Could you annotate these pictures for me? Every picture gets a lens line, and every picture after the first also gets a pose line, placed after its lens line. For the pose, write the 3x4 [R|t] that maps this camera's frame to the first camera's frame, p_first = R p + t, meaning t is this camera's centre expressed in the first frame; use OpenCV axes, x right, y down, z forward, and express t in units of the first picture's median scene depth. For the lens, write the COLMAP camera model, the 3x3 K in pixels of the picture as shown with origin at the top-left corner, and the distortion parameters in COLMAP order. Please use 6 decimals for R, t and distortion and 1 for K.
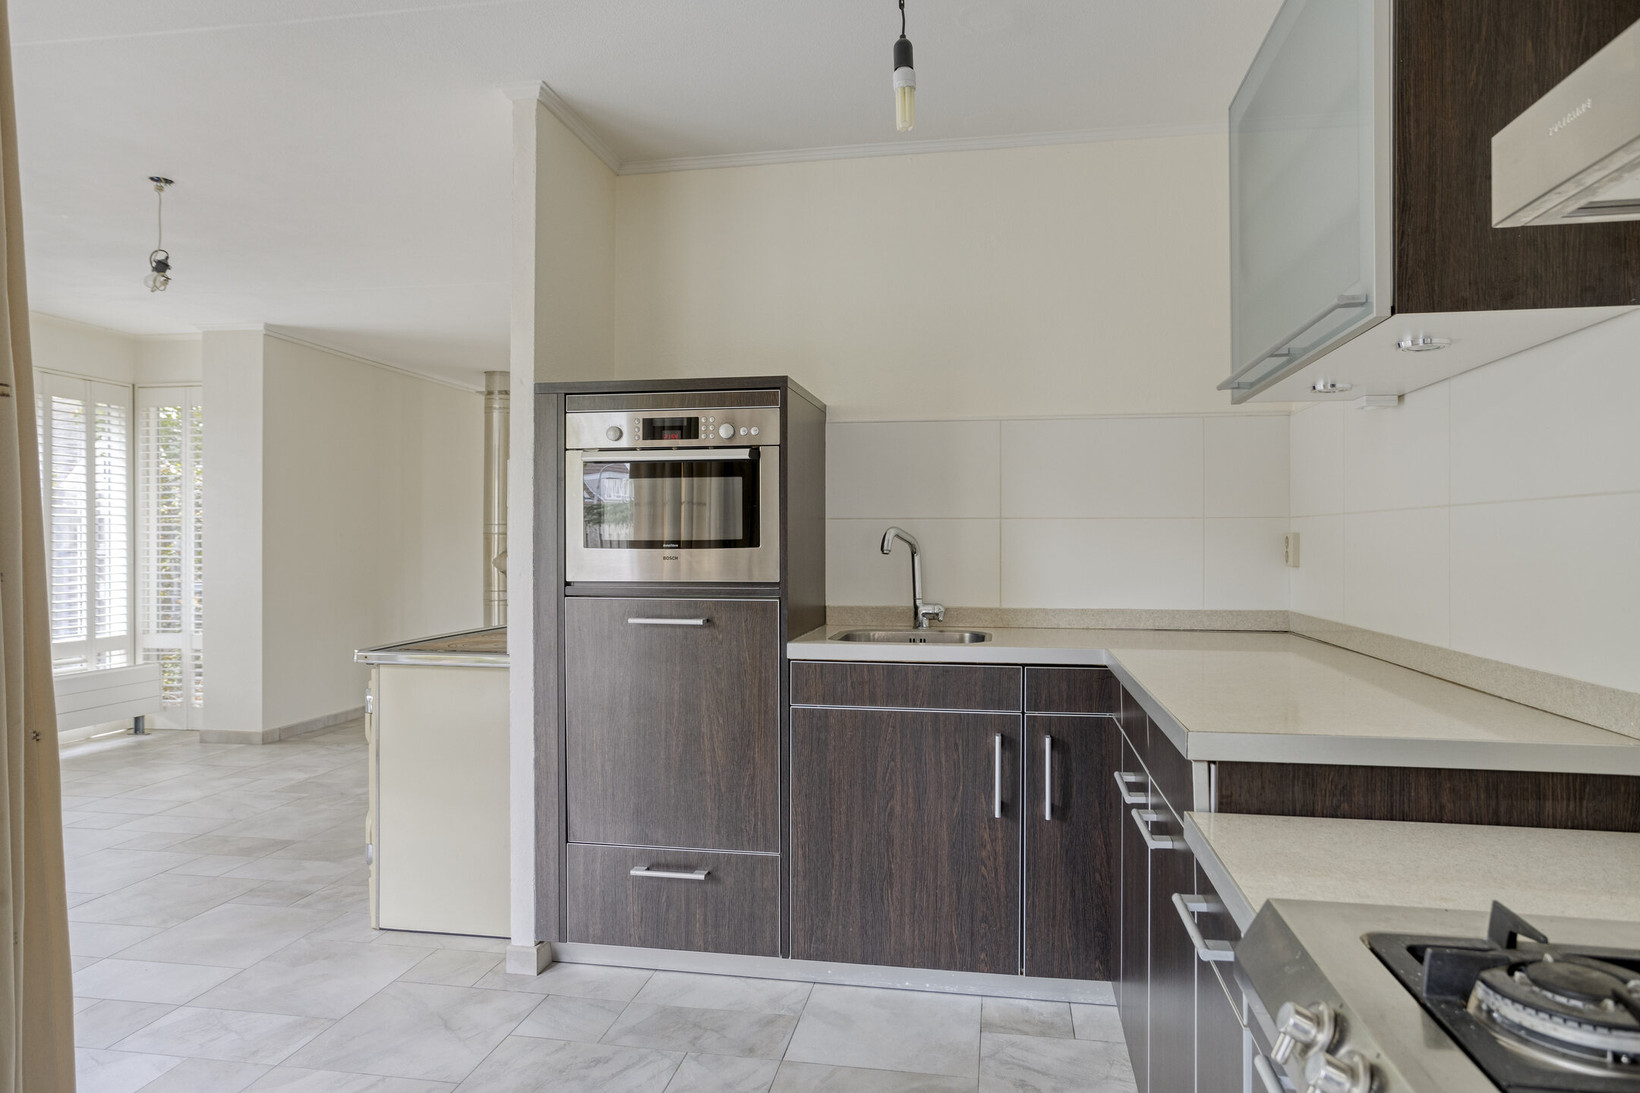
lens RADIAL K [[999.0, 0, 819.2], [0, 999.0, 549.4], [0, 0, 1]] dist [-0.023613, 0.009435]
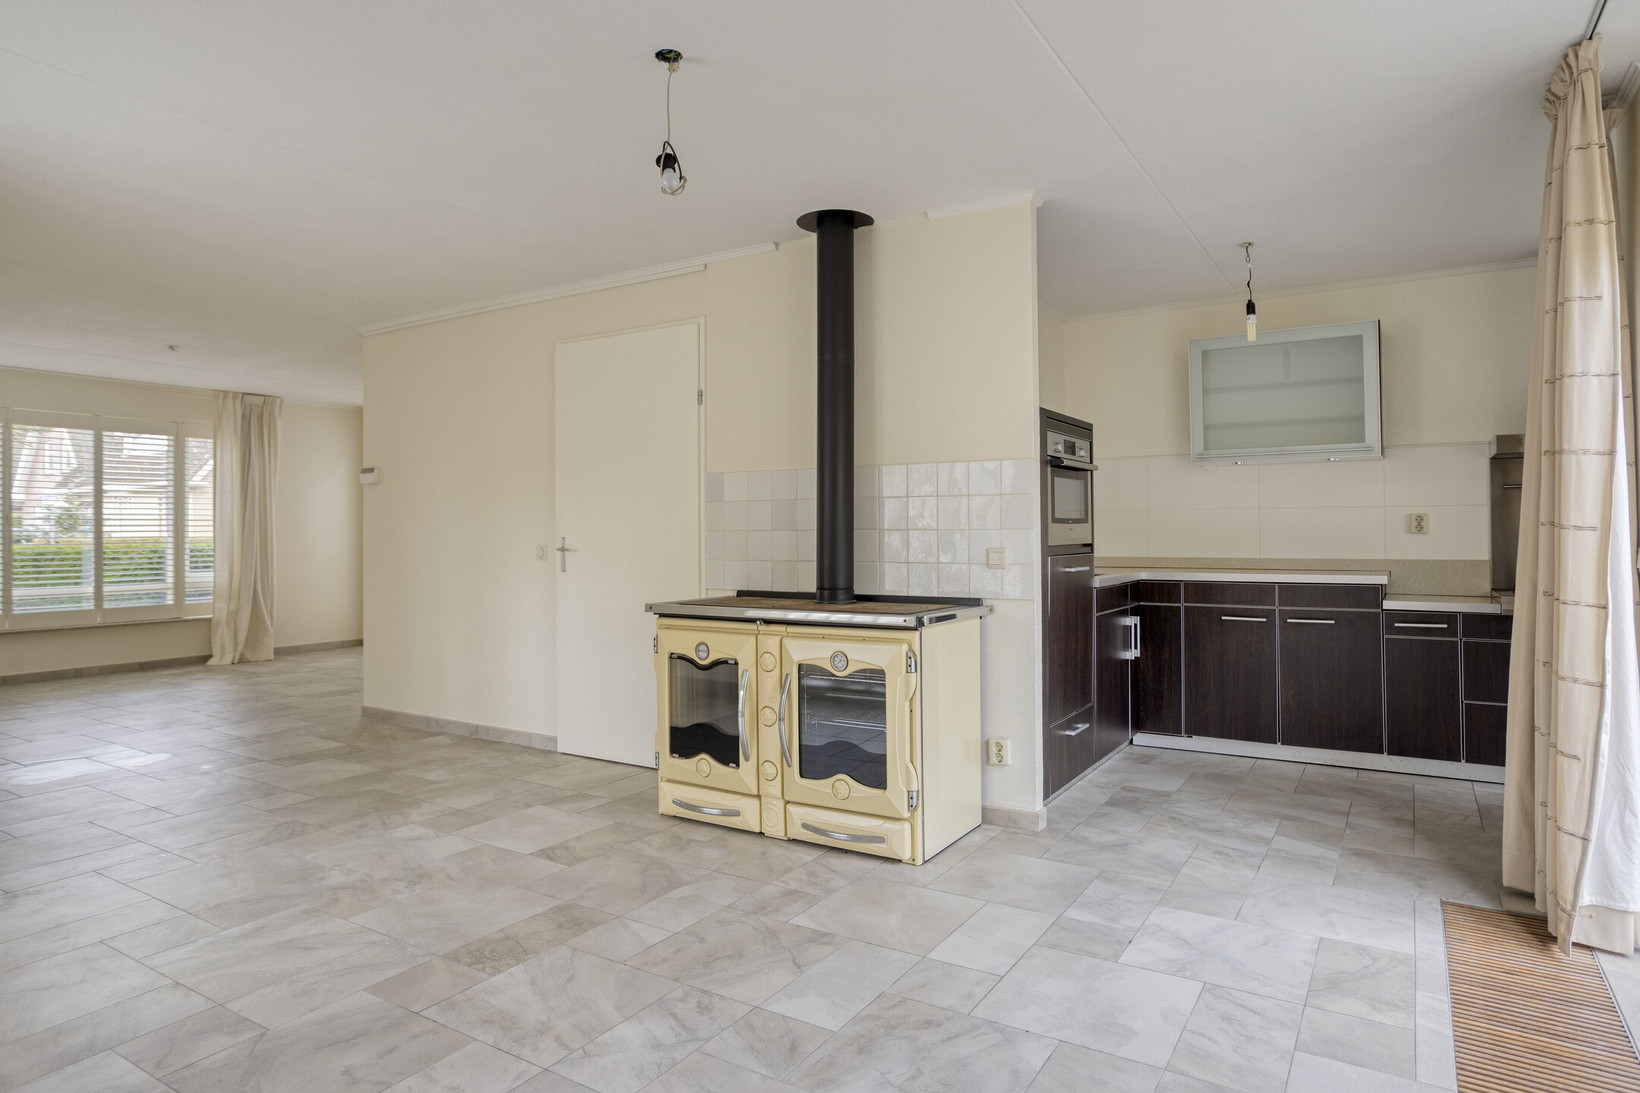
lens RADIAL K [[948.8, 0, 825.6], [0, 948.8, 537.2], [0, 0, 1]] dist [-0.028828, 0.018281]
pose [[0.377553, -0.000528, 0.925988, -1.601276], [0.007732, 0.999967, -0.002582, 0.019116], [-0.925956, 0.008135, 0.377545, 0.758591]]
